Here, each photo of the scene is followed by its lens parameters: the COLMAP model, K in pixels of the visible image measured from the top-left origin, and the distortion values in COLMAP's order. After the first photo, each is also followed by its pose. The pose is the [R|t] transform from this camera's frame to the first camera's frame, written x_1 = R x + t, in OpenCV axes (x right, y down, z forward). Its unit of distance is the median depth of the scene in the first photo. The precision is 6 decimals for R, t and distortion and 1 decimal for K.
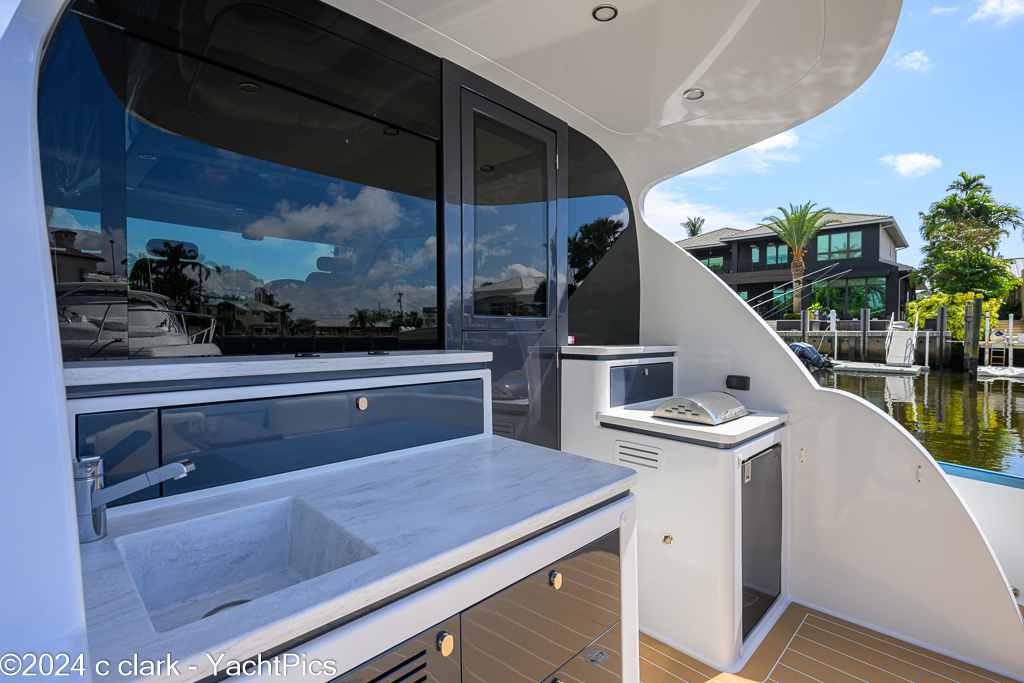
lens RADIAL K [[482.2, 0, 513.6], [0, 482.2, 344.3], [0, 0, 1]] dist [-0.000175, -0.000004]
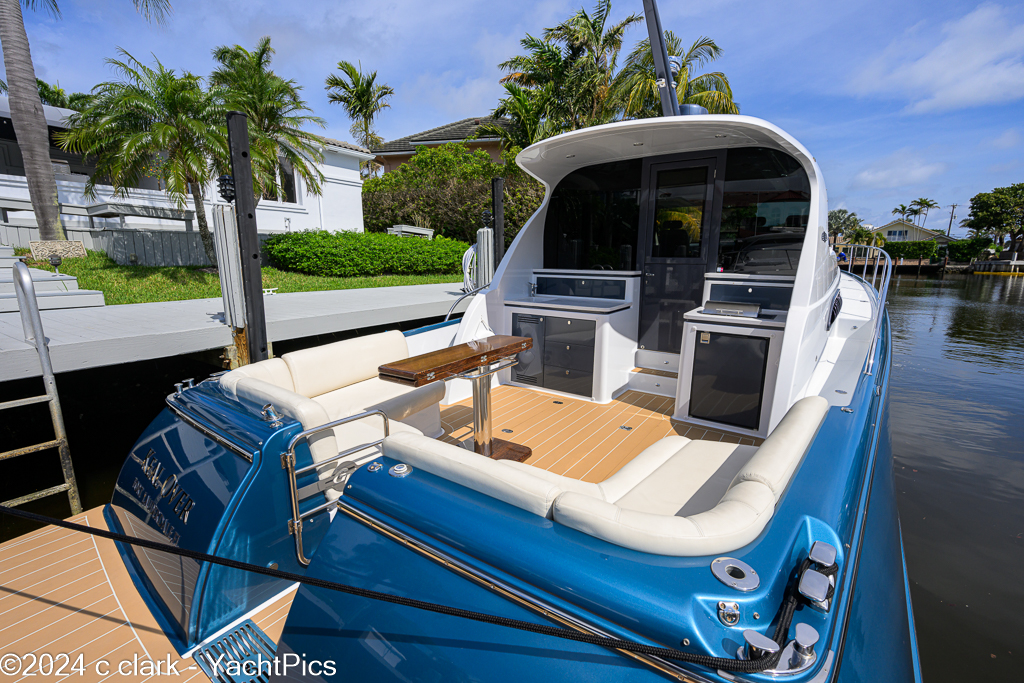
lens RADIAL K [[433.5, 0, 517.6], [0, 433.5, 338.5], [0, 0, 1]] dist [0.000870, -0.000034]
pose [[0.150907, 0.175865, -0.972779, 0.150537], [-0.026854, 0.984414, 0.173802, -0.001539], [0.988183, -0.000105, 0.153278, -0.002183]]
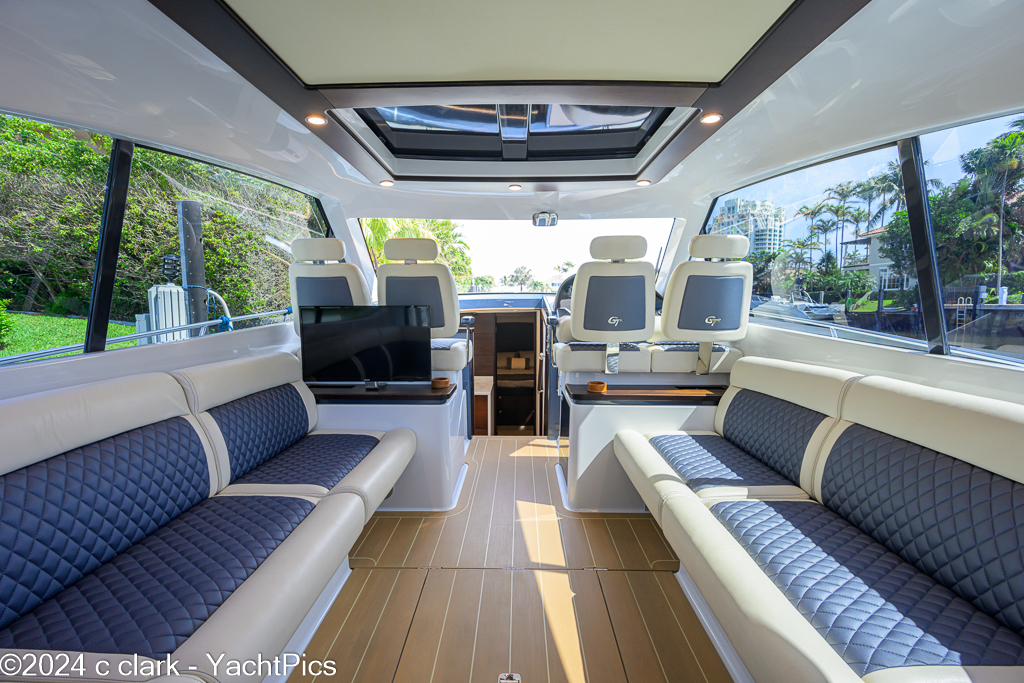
lens RADIAL K [[398.9, 0, 514.1], [0, 398.9, 338.9], [0, 0, 1]] dist [-0.000609, -0.000012]
pose [[0.692704, 0.059216, -0.718787, -0.010985], [-0.011729, 0.997417, 0.070867, -0.012731], [0.721127, -0.040660, 0.691609, 0.079646]]
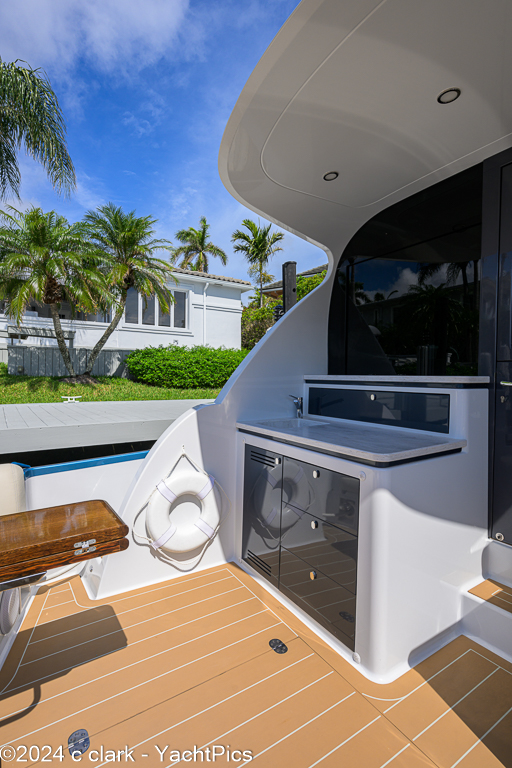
lens RADIAL K [[370.6, 0, 259.1], [0, 370.6, 387.8], [0, 0, 1]] dist [0.016948, 0.000001]
pose [[-0.233291, 0.021879, -0.972161, 0.069776], [-0.032835, 0.998999, 0.030363, 0.002044], [0.971852, 0.039004, -0.232339, 0.044076]]
